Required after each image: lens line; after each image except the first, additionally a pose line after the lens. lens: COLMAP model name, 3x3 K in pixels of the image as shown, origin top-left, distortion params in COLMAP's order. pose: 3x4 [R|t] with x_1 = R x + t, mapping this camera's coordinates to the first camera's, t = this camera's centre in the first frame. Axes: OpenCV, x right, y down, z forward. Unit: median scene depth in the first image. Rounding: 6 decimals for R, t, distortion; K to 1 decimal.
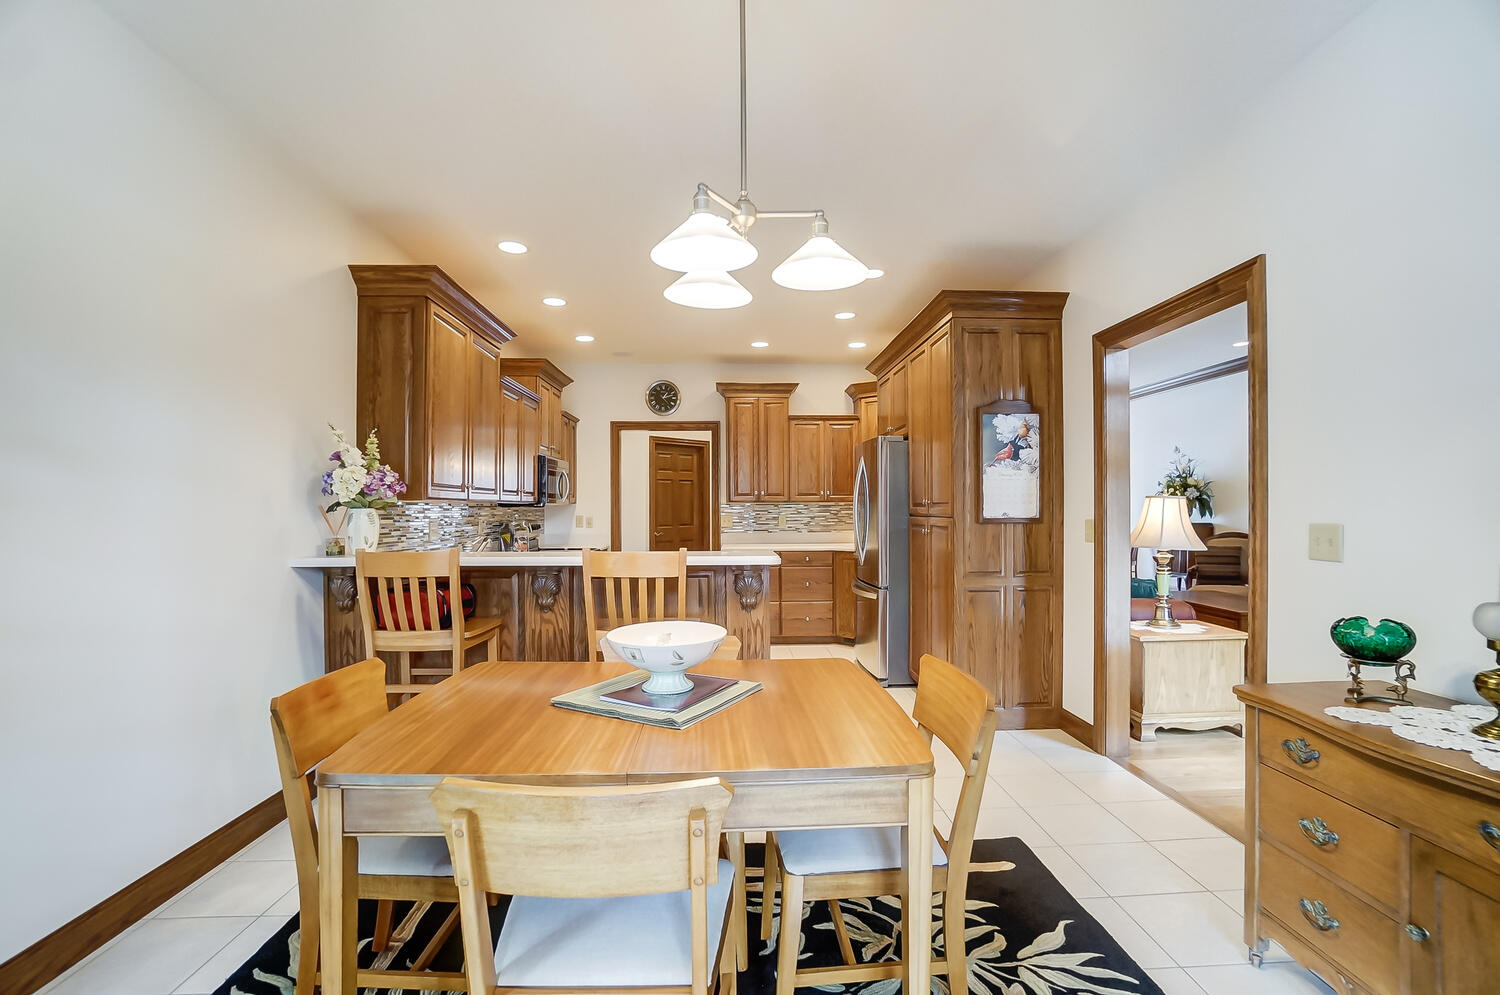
lens RADIAL K [[650.9, 0, 751.8], [0, 650.9, 503.7], [0, 0, 1]] dist [-0.039577, -0.000125]
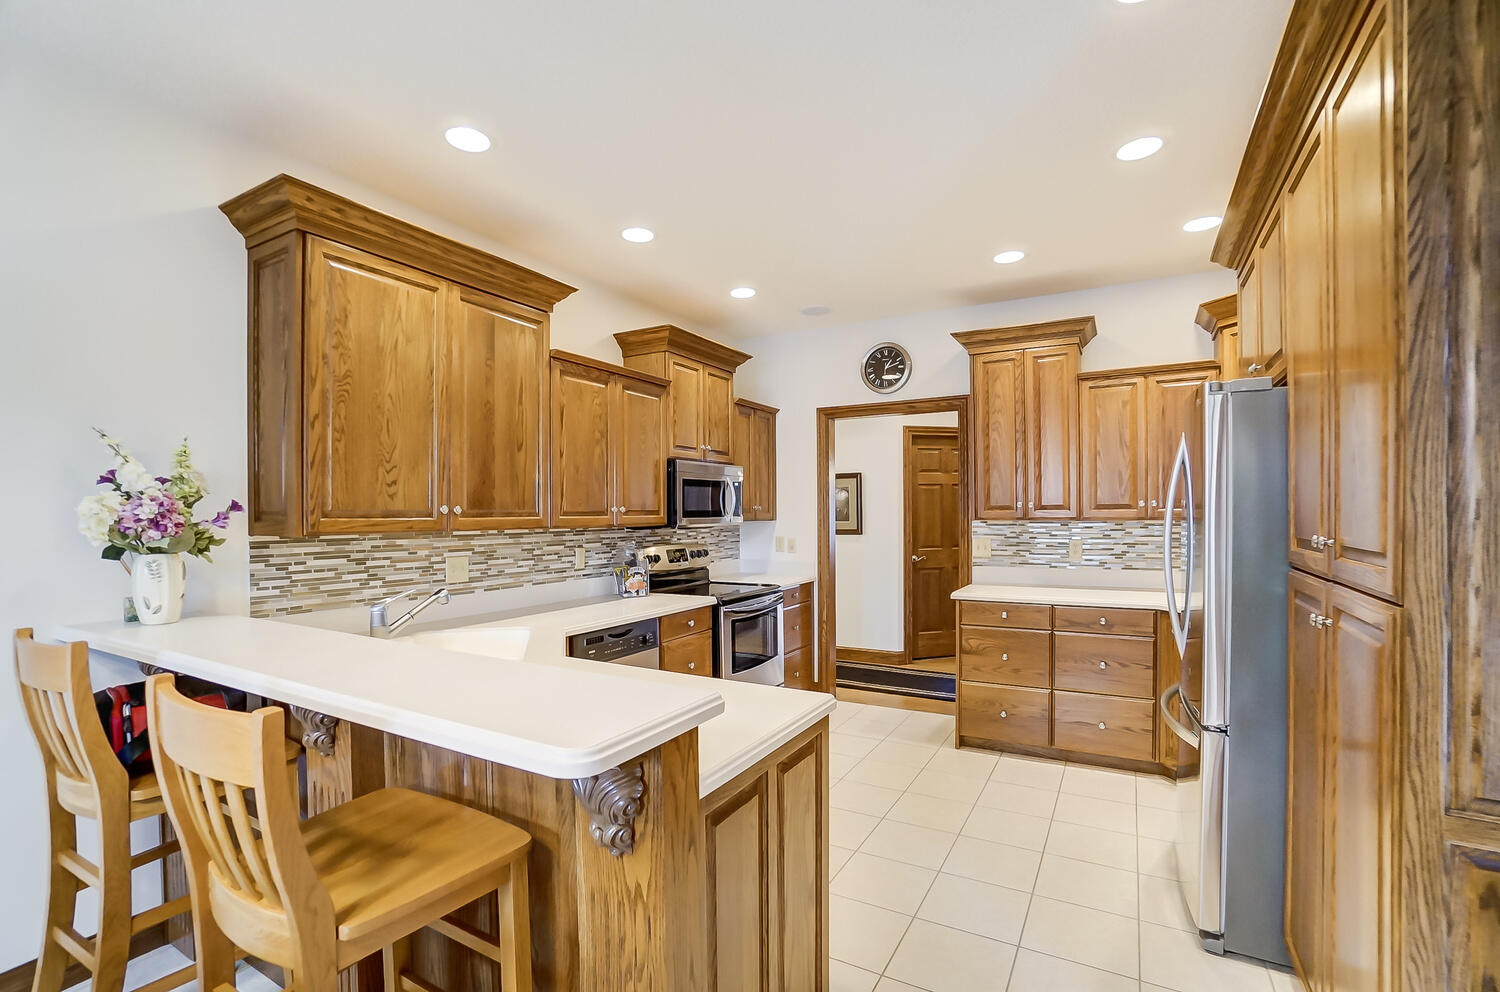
lens RADIAL K [[650.9, 0, 773.1], [0, 650.9, 515.5], [0, 0, 1]] dist [-0.039577, -0.000125]
pose [[0.851883, 0.000660, -0.523731, 0.126859], [0.007791, 0.999873, 0.013933, -0.016615], [0.523673, -0.015949, 0.851770, 0.352492]]
